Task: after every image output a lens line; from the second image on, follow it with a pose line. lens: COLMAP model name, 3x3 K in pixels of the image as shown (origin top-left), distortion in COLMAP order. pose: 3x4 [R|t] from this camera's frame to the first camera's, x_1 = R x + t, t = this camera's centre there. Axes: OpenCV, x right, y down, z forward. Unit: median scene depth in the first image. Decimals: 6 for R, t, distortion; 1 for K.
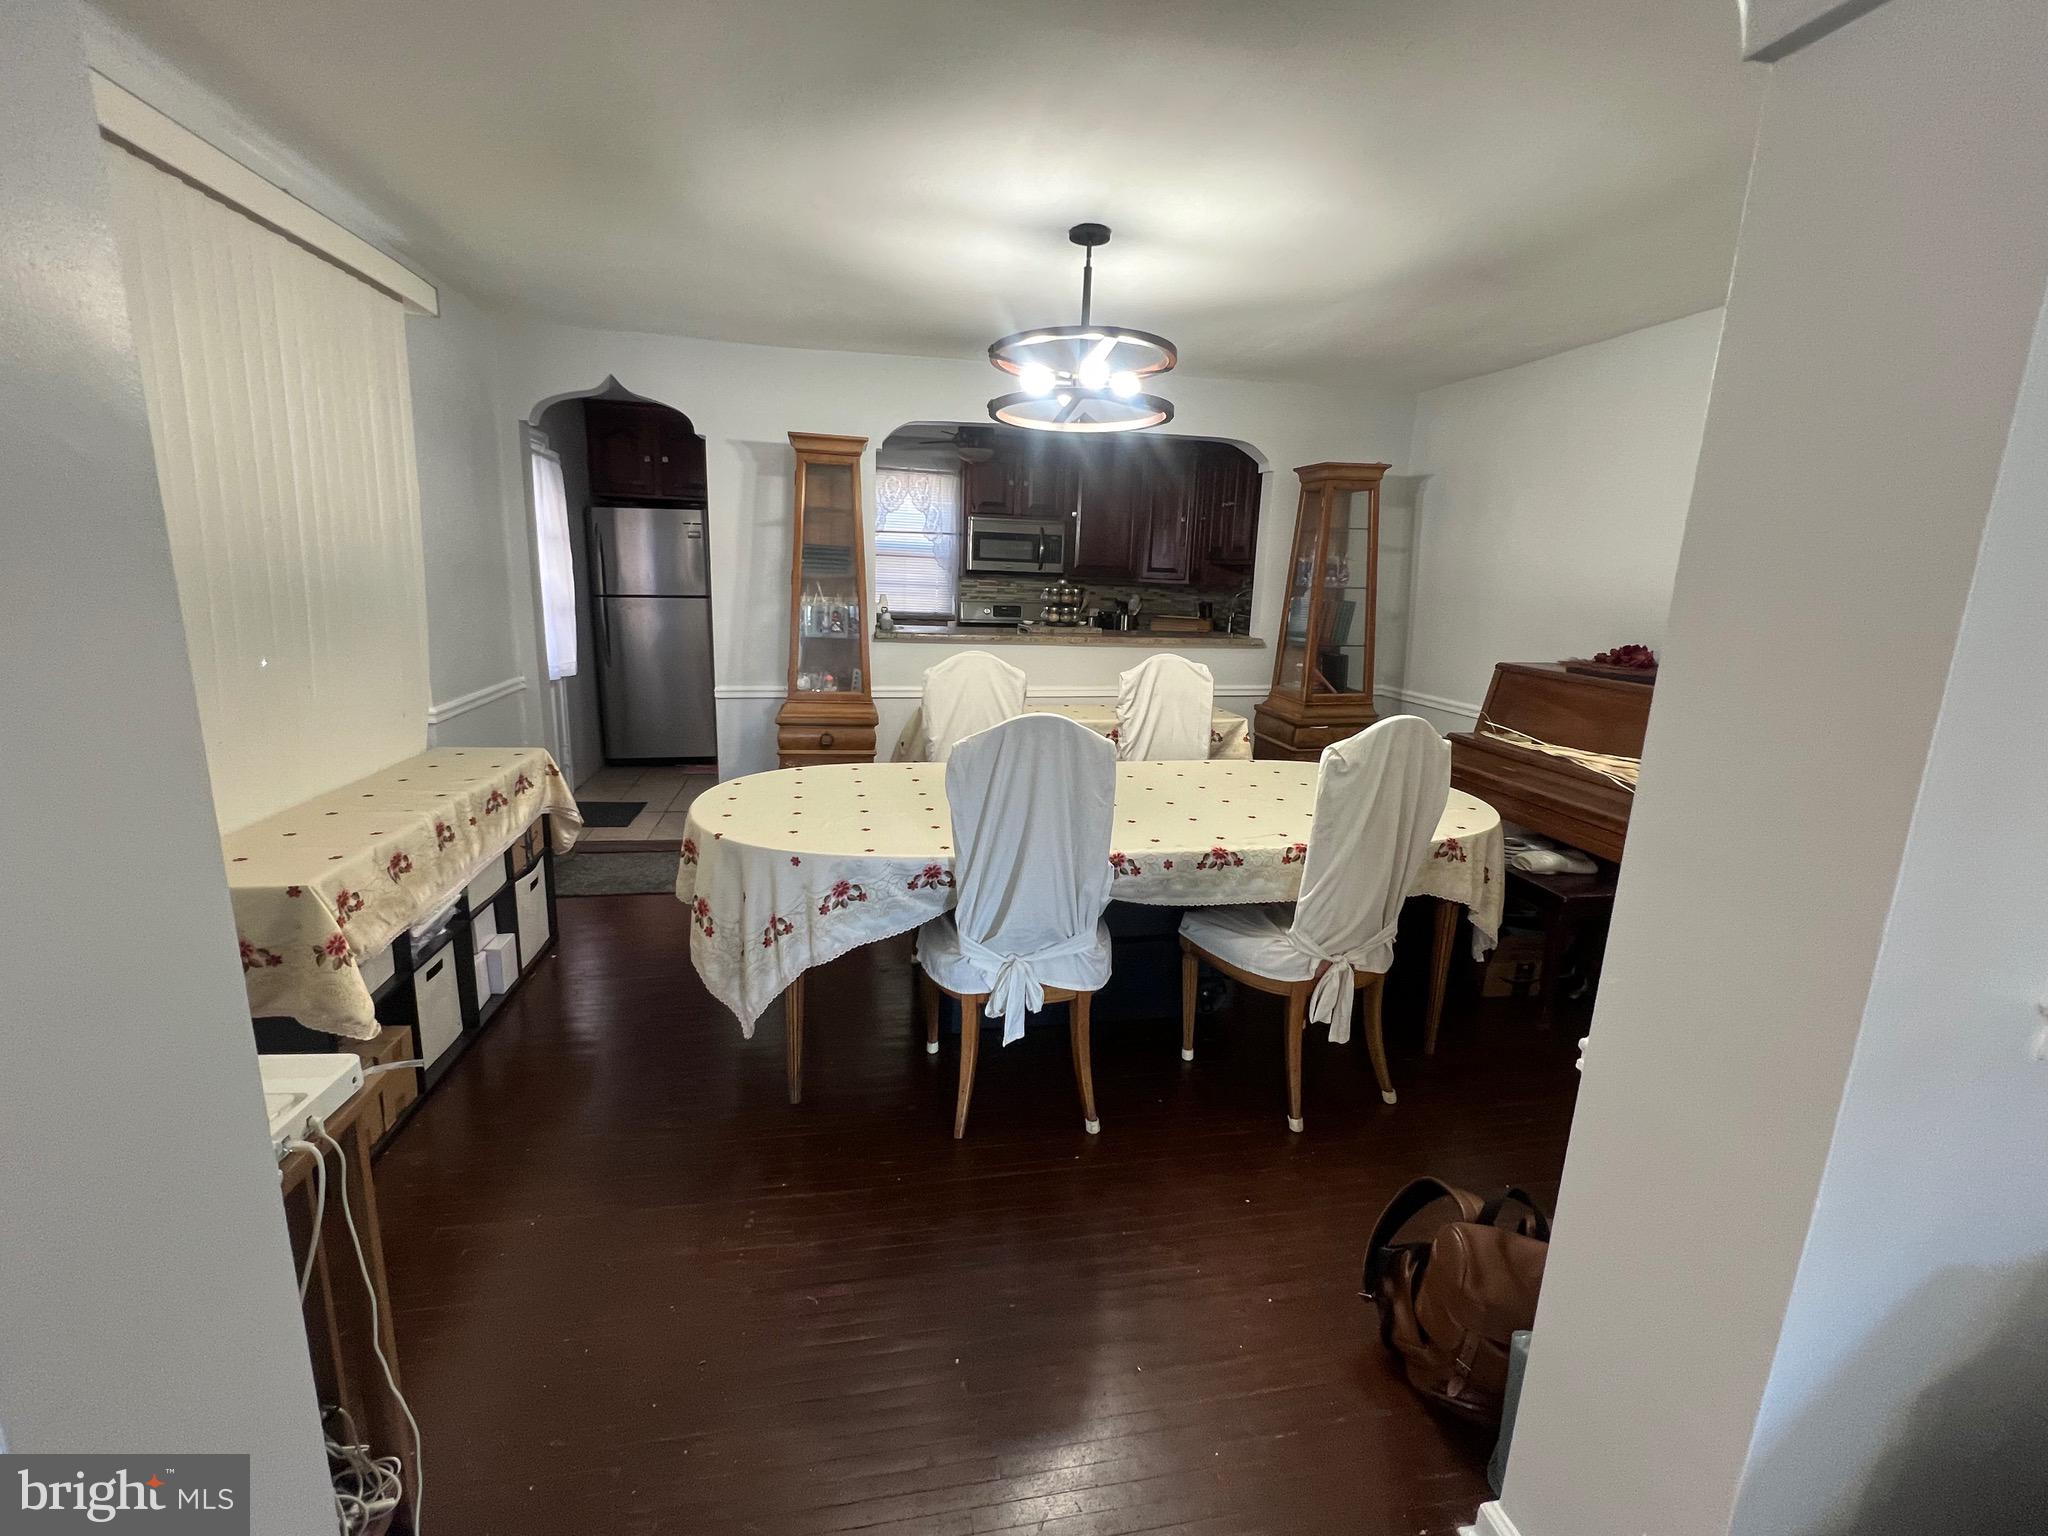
lens RADIAL K [[890.8, 0, 1023.1], [0, 890.8, 765.6], [0, 0, 1]] dist [-0.001324, 0.001490]
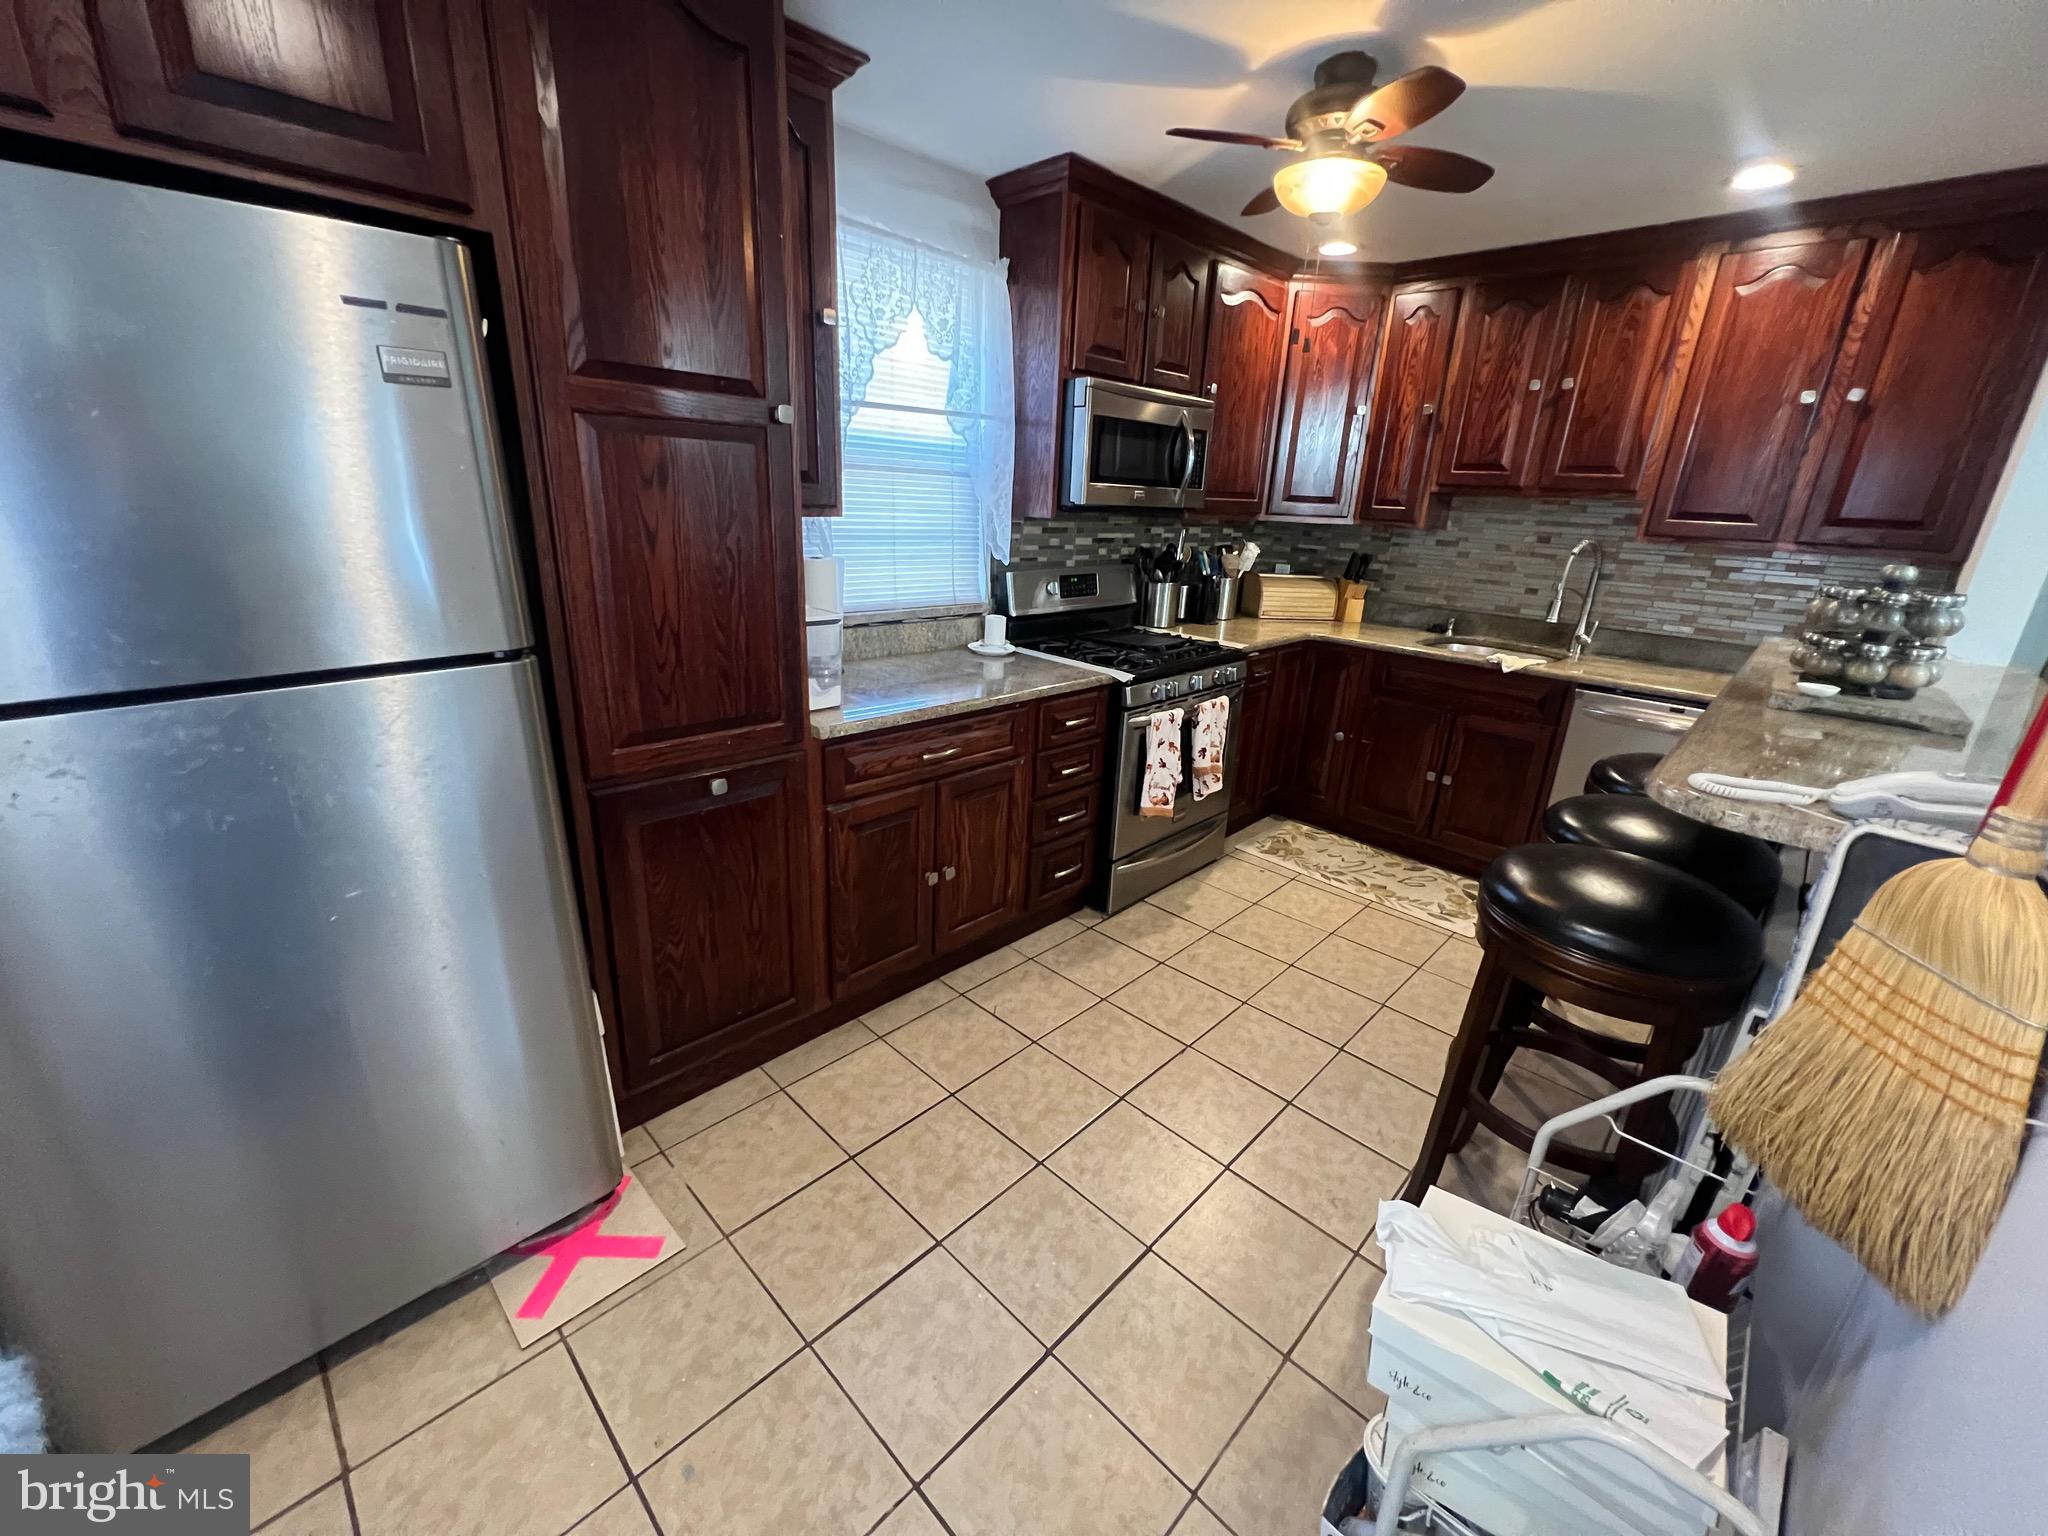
lens RADIAL K [[816.0, 0, 1012.6], [0, 816.0, 764.5], [0, 0, 1]] dist [-0.001272, 0.000701]
pose [[0.830640, -0.183263, 0.525787, -0.369888], [0.113014, 0.980119, 0.163081, -0.185848], [-0.545221, -0.076040, 0.834837, 0.764213]]
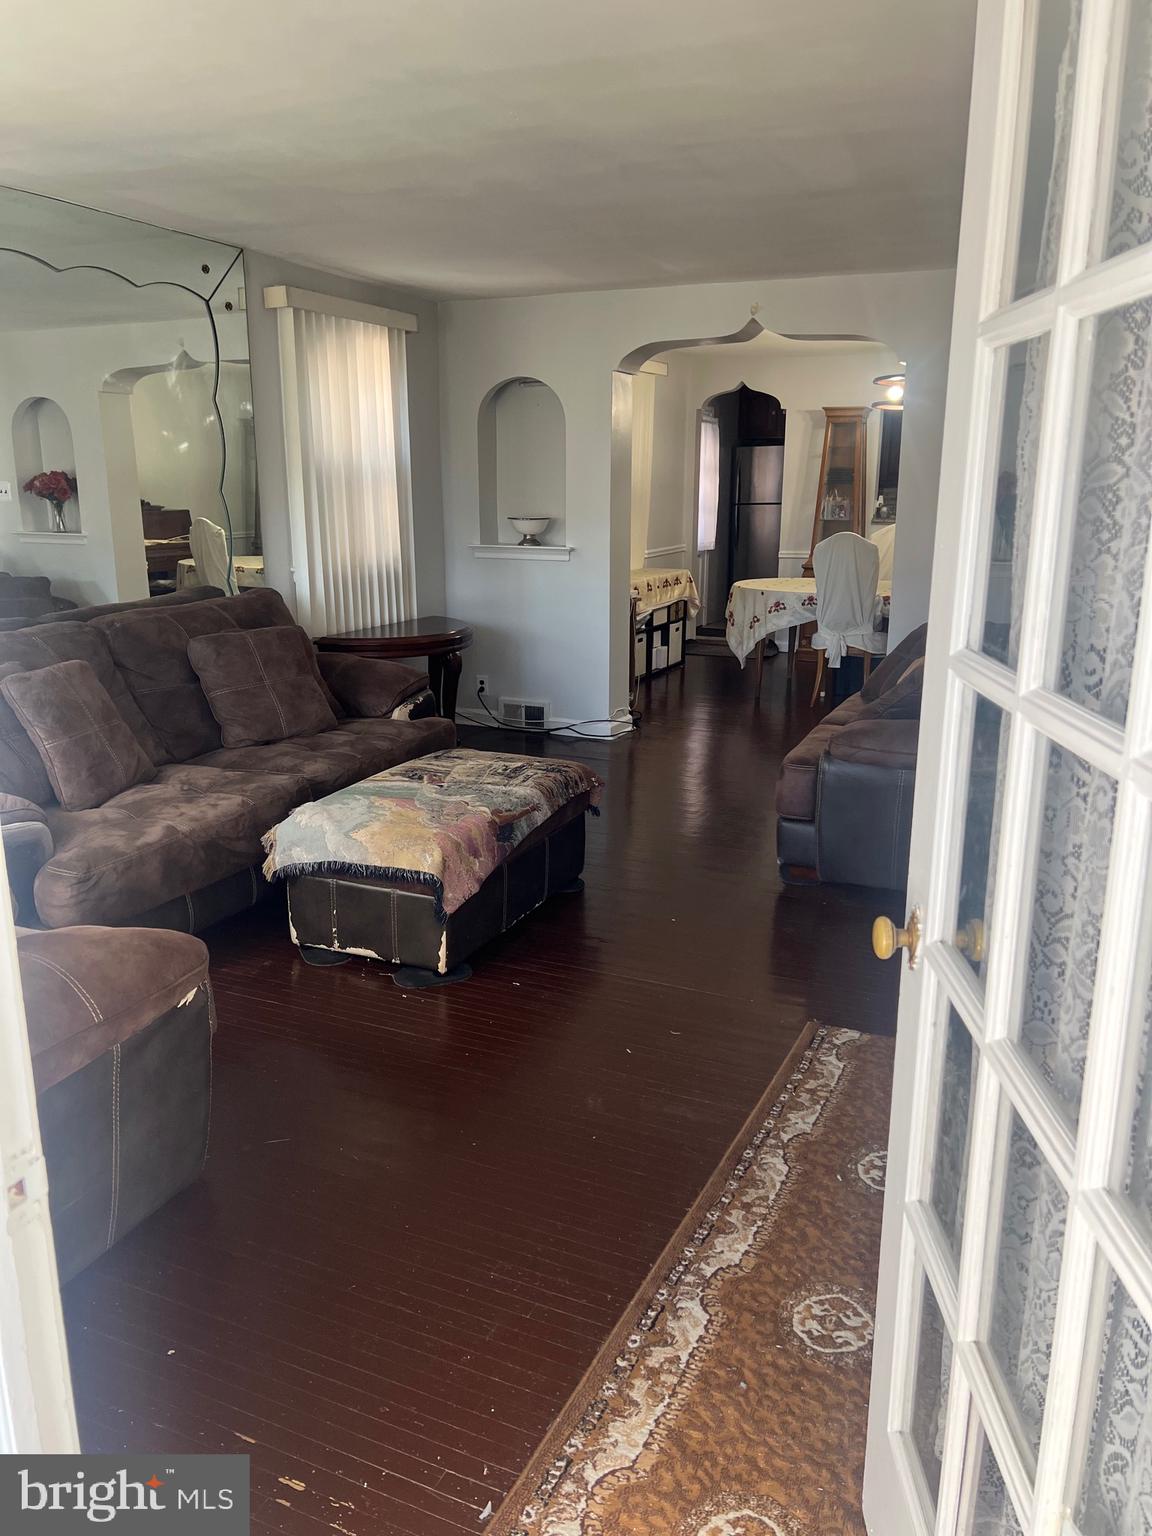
lens RADIAL K [[1156.2, 0, 578.3], [0, 1156.2, 771.2], [0, 0, 1]] dist [0.005288, 0.001016]
pose [[0.813651, 0.109799, -0.570890, 0.734041], [-0.097604, 0.993864, 0.052041, 0.283672], [0.573101, 0.013378, 0.819376, -1.177296]]
